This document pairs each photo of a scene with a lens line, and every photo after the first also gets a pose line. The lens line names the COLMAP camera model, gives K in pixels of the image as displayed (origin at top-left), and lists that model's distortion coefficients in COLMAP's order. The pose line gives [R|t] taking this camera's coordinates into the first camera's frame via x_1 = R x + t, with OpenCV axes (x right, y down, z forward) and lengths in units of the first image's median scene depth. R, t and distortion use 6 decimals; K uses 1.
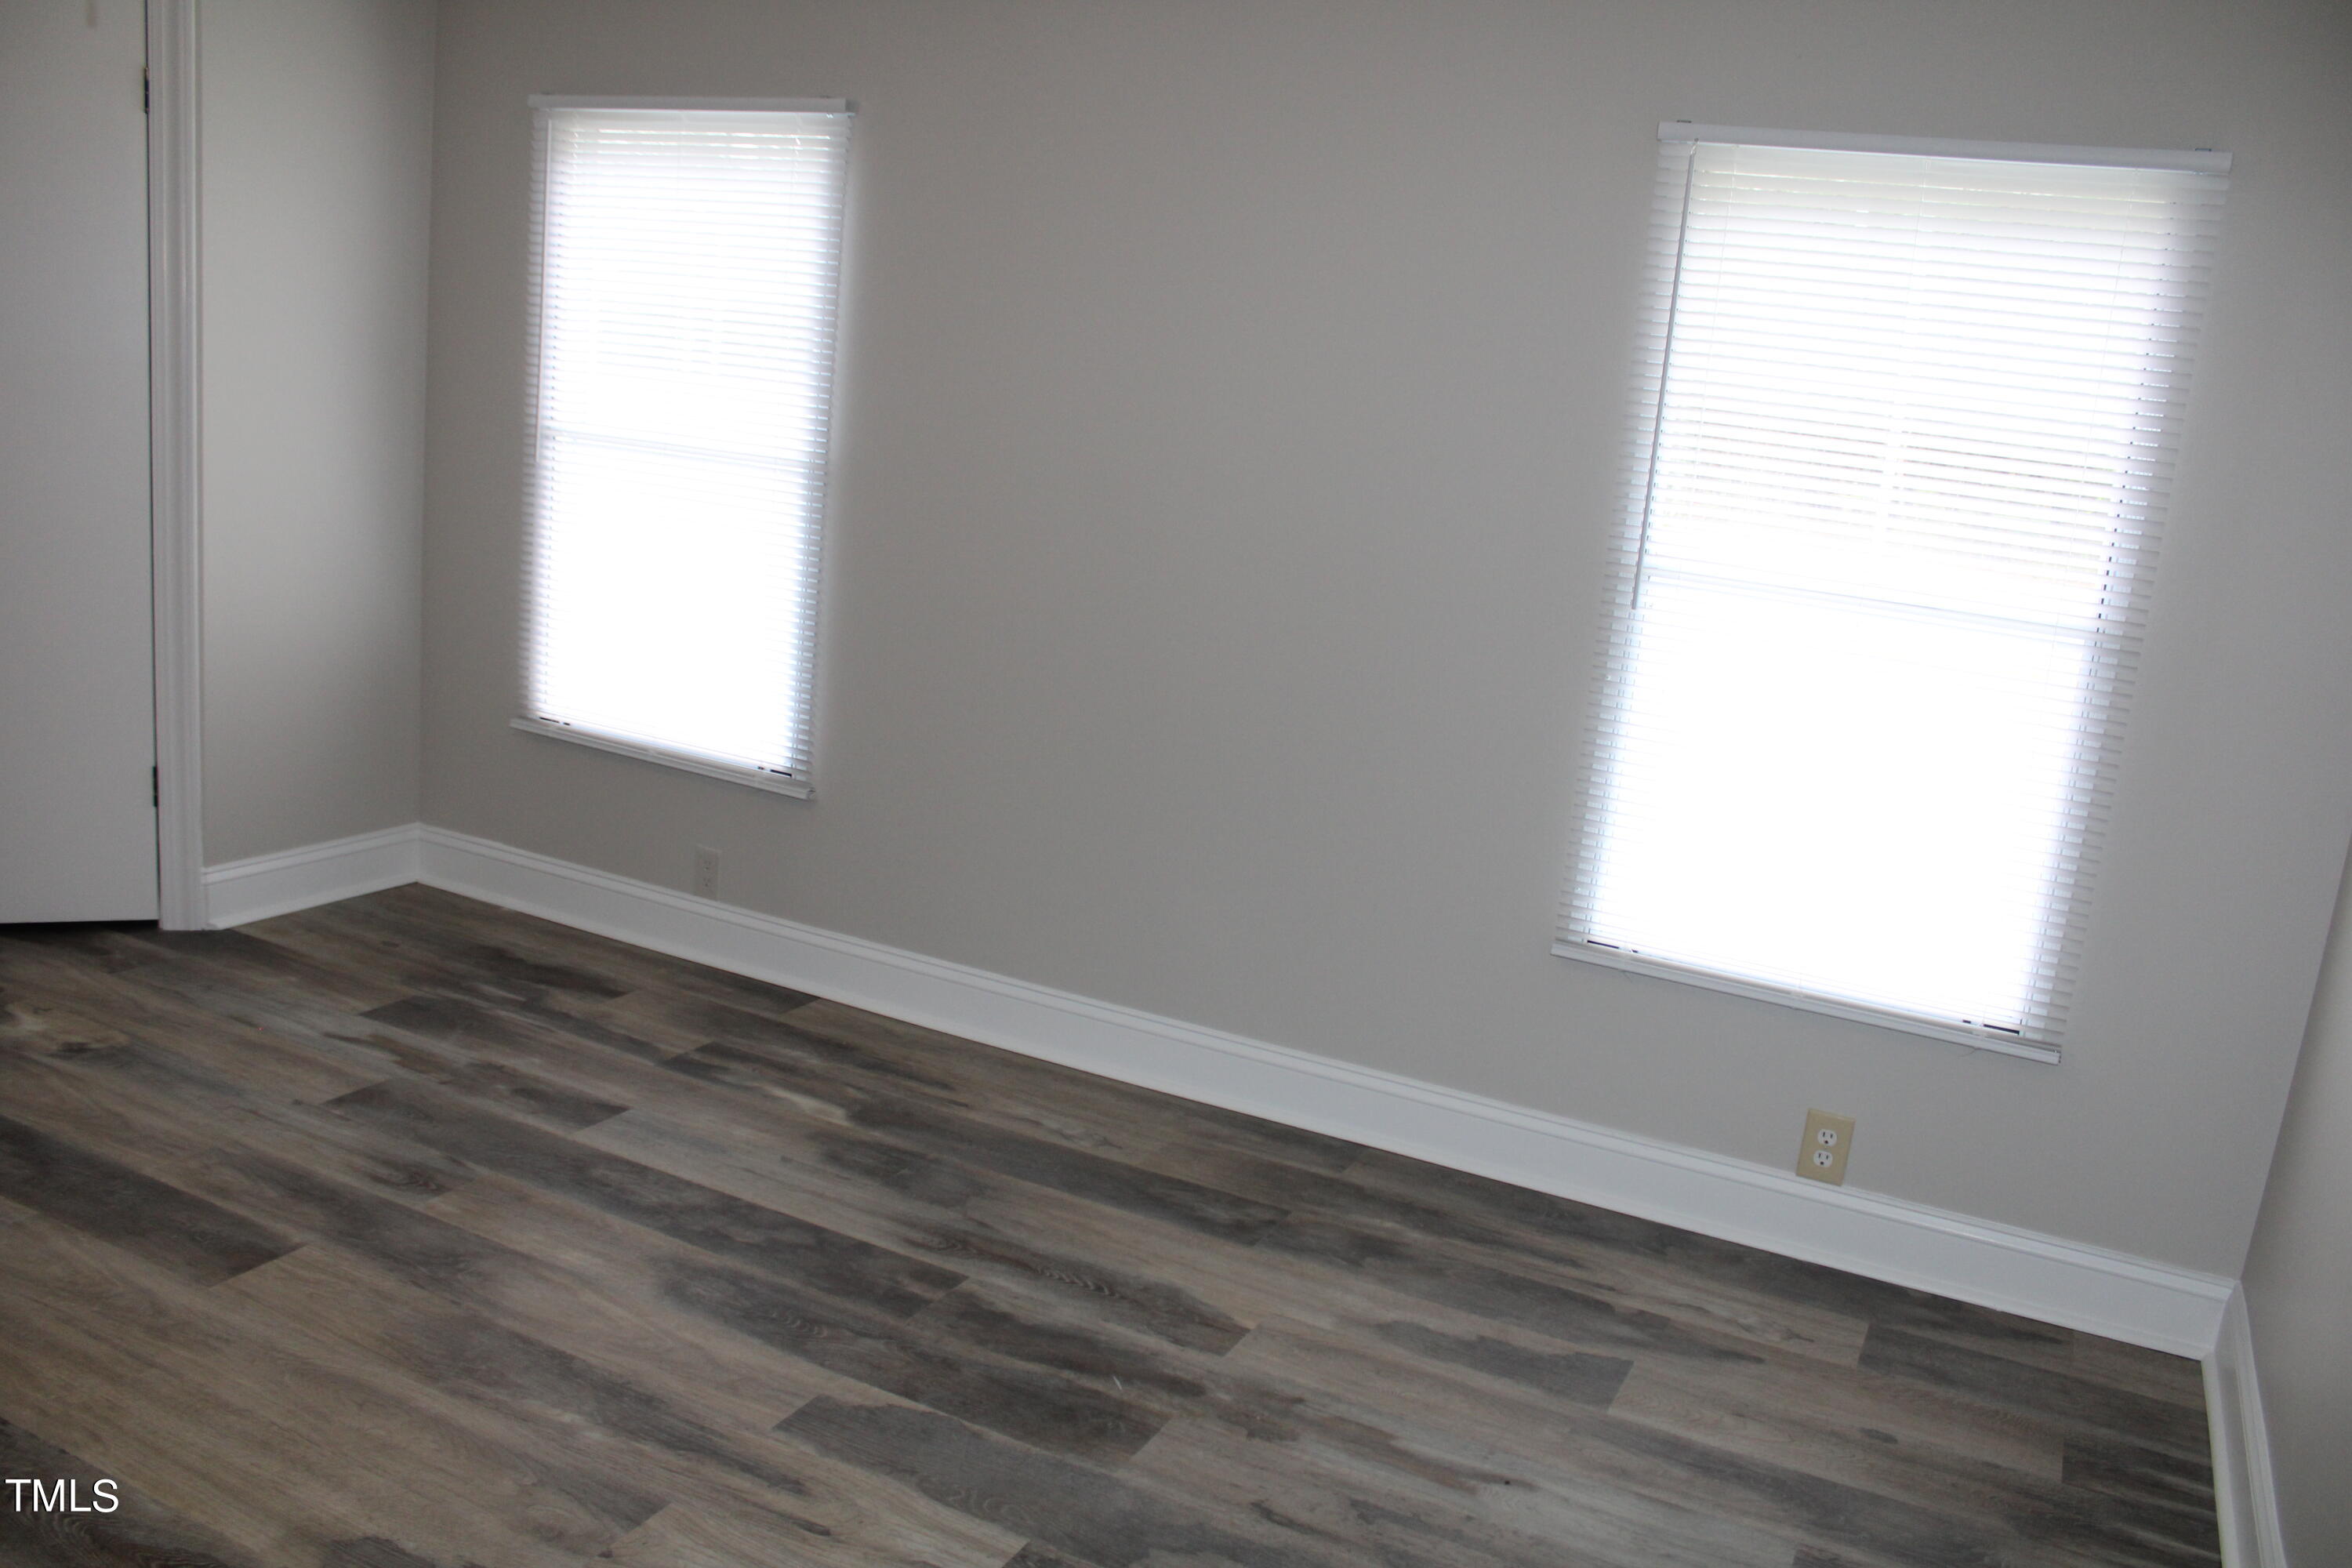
lens RADIAL K [[1927.6, 0, 1183.9], [0, 1927.6, 796.5], [0, 0, 1]] dist [-0.162470, 0.130729]
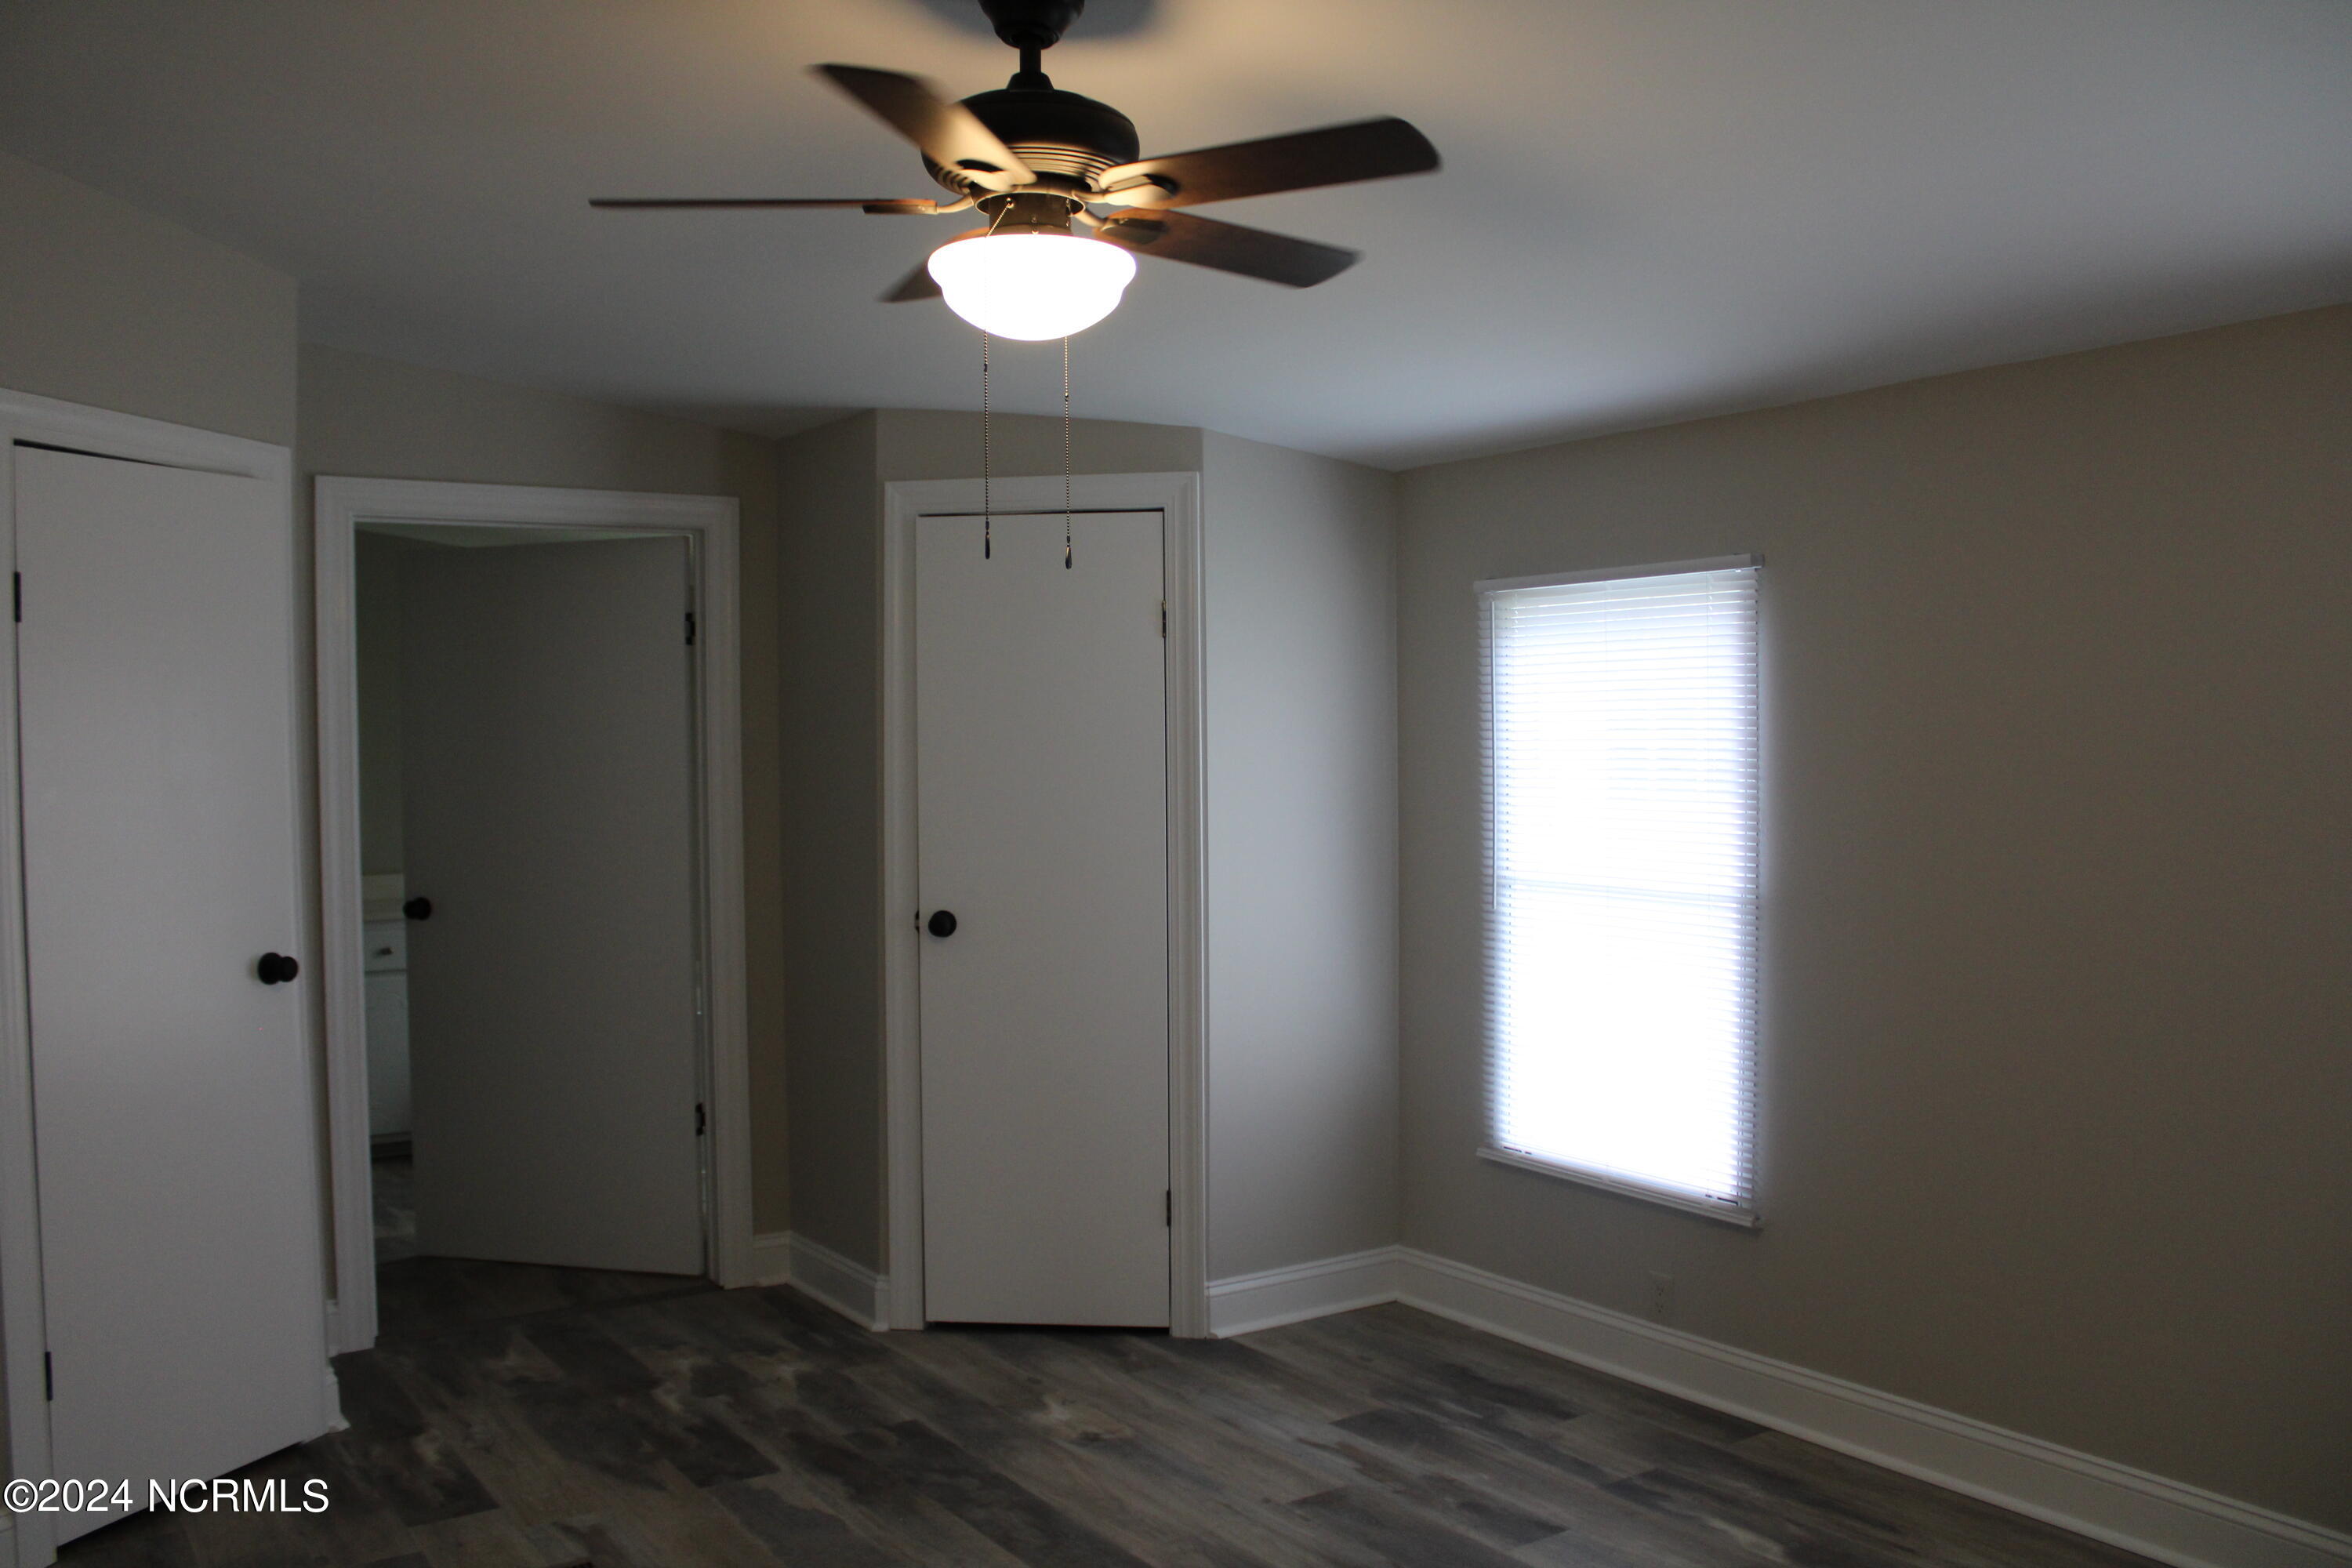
lens RADIAL K [[1927.6, 0, 1183.9], [0, 1927.6, 796.5], [0, 0, 1]] dist [-0.162470, 0.130729]
pose [[0.864900, -0.089415, -0.493917, 0.070074], [-0.019712, 0.977196, -0.211422, -0.005164], [0.501558, 0.192595, 0.843414, -0.043271]]
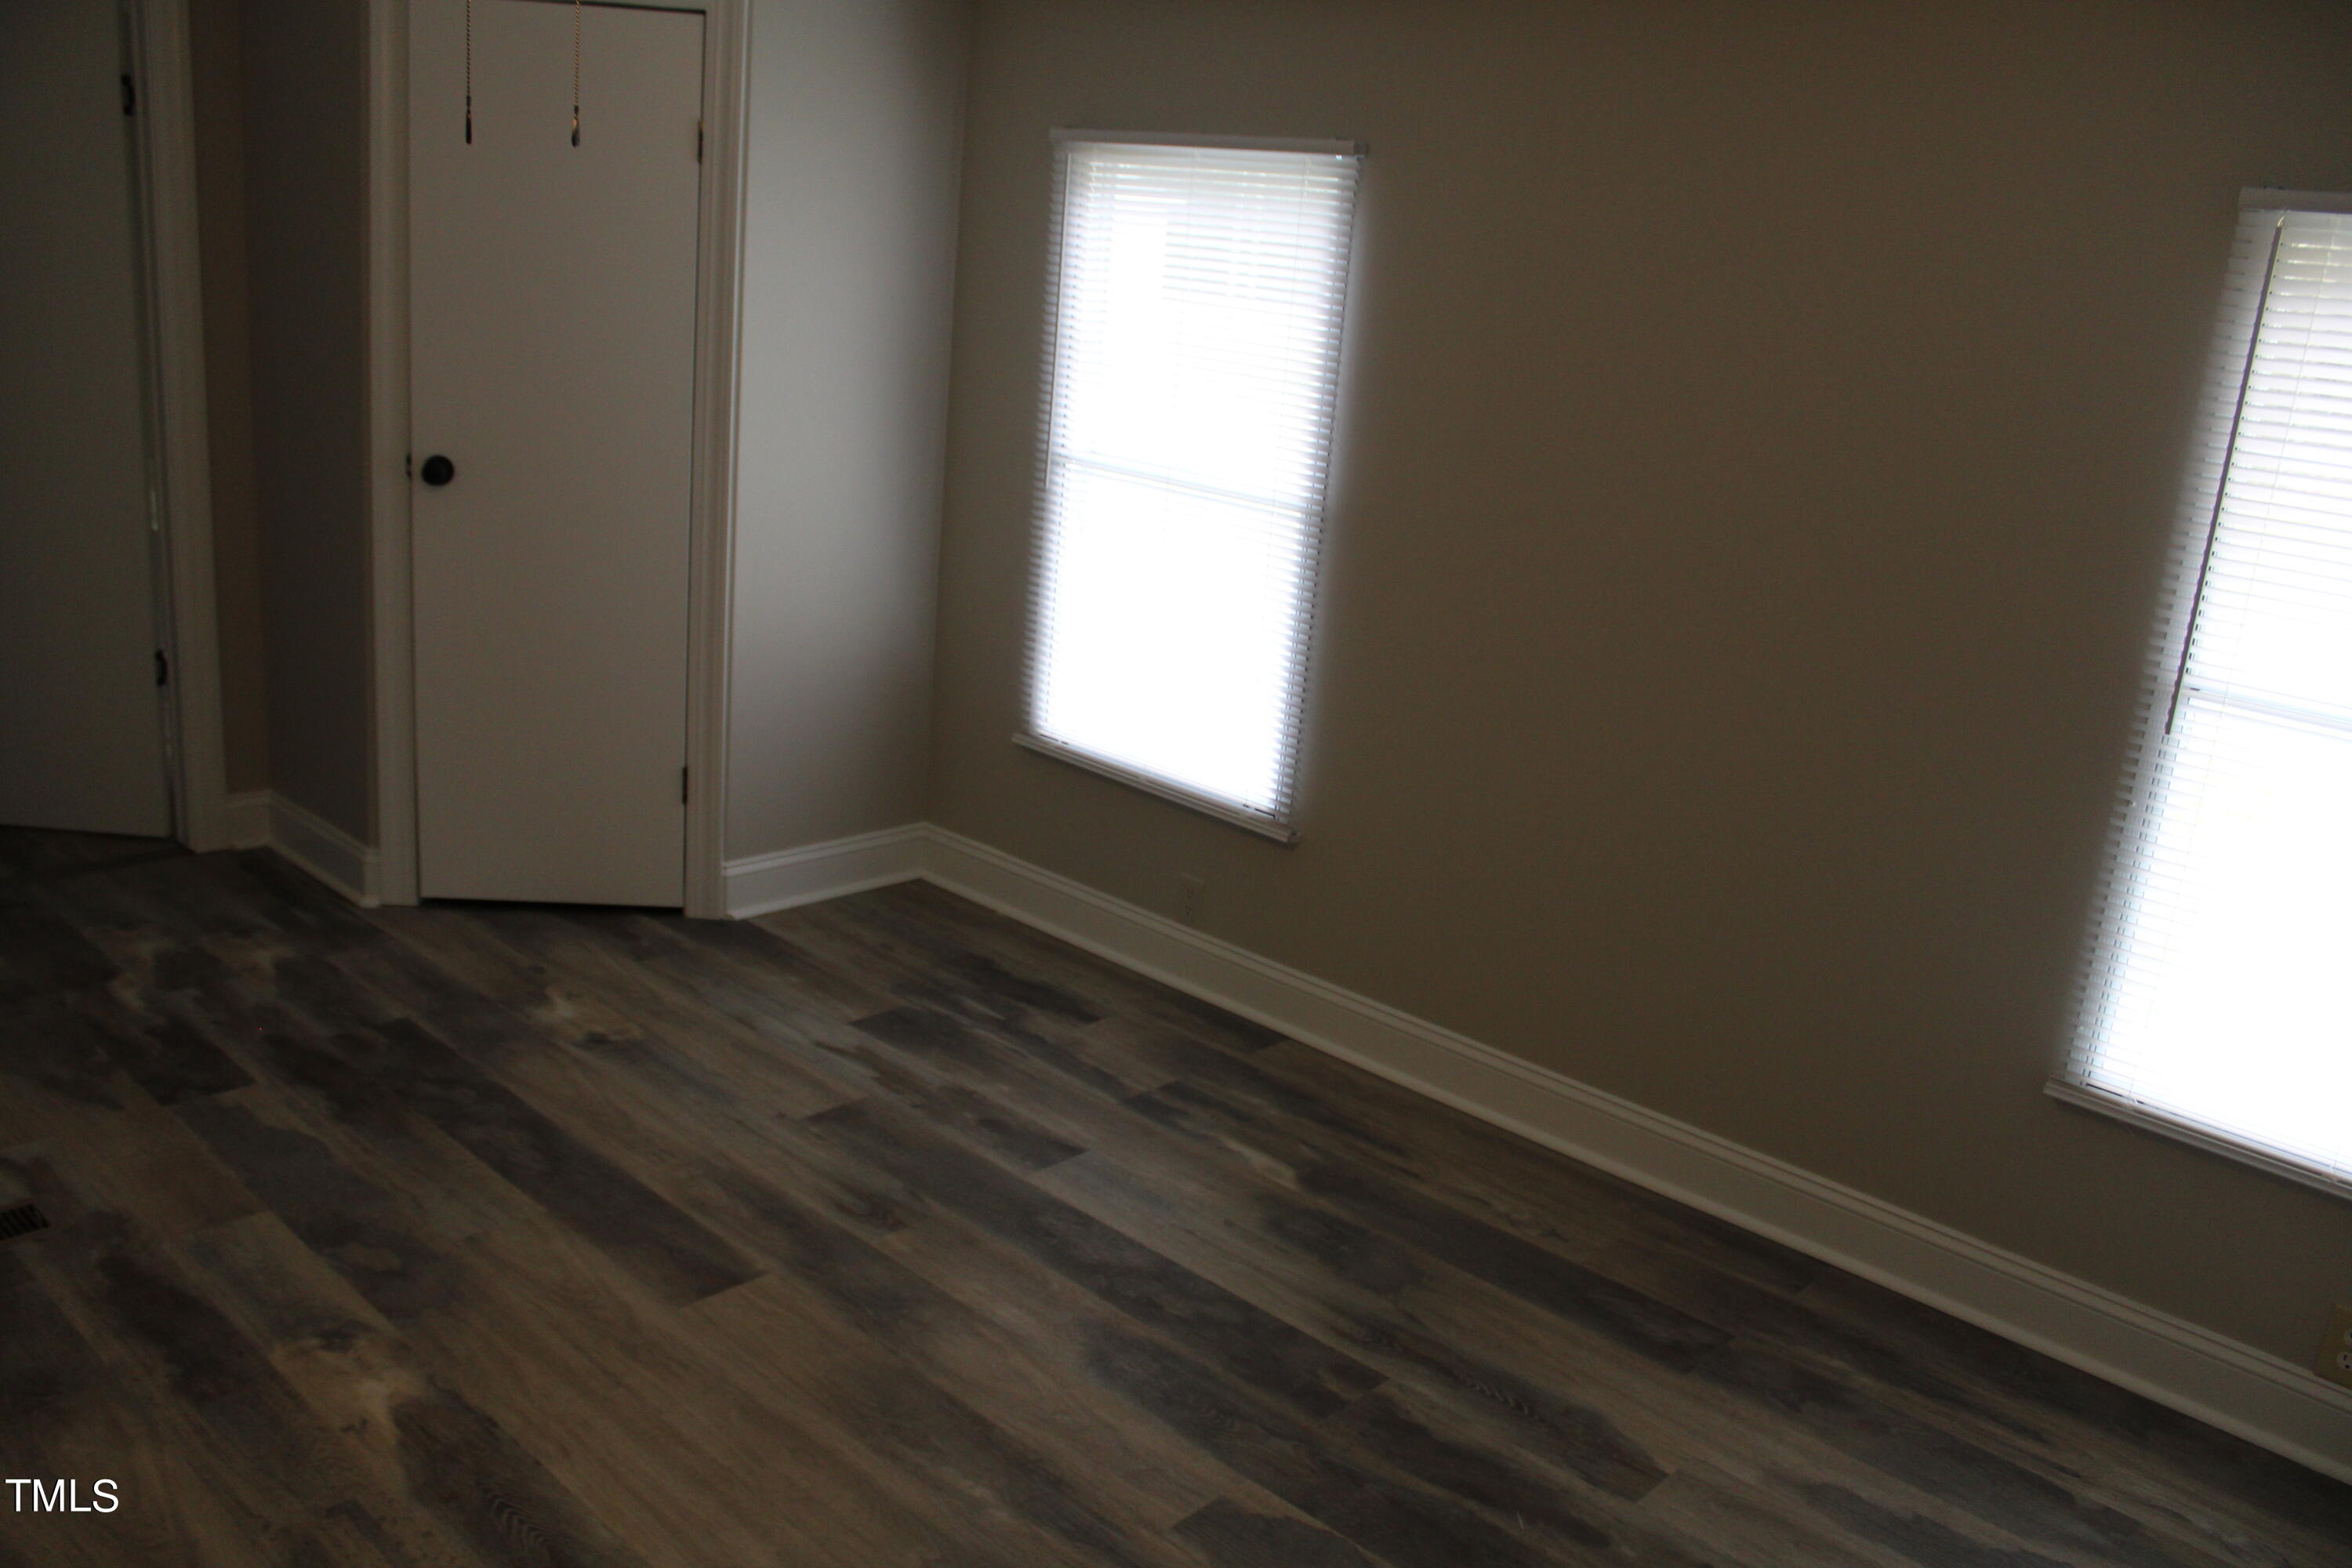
lens RADIAL K [[1927.6, 0, 1183.9], [0, 1927.6, 796.5], [0, 0, 1]] dist [-0.162470, 0.130729]
pose [[0.959116, 0.066274, -0.275145, 0.033150], [-0.055748, 0.997389, 0.045912, -0.081609], [0.277469, -0.028696, 0.960306, 0.024159]]
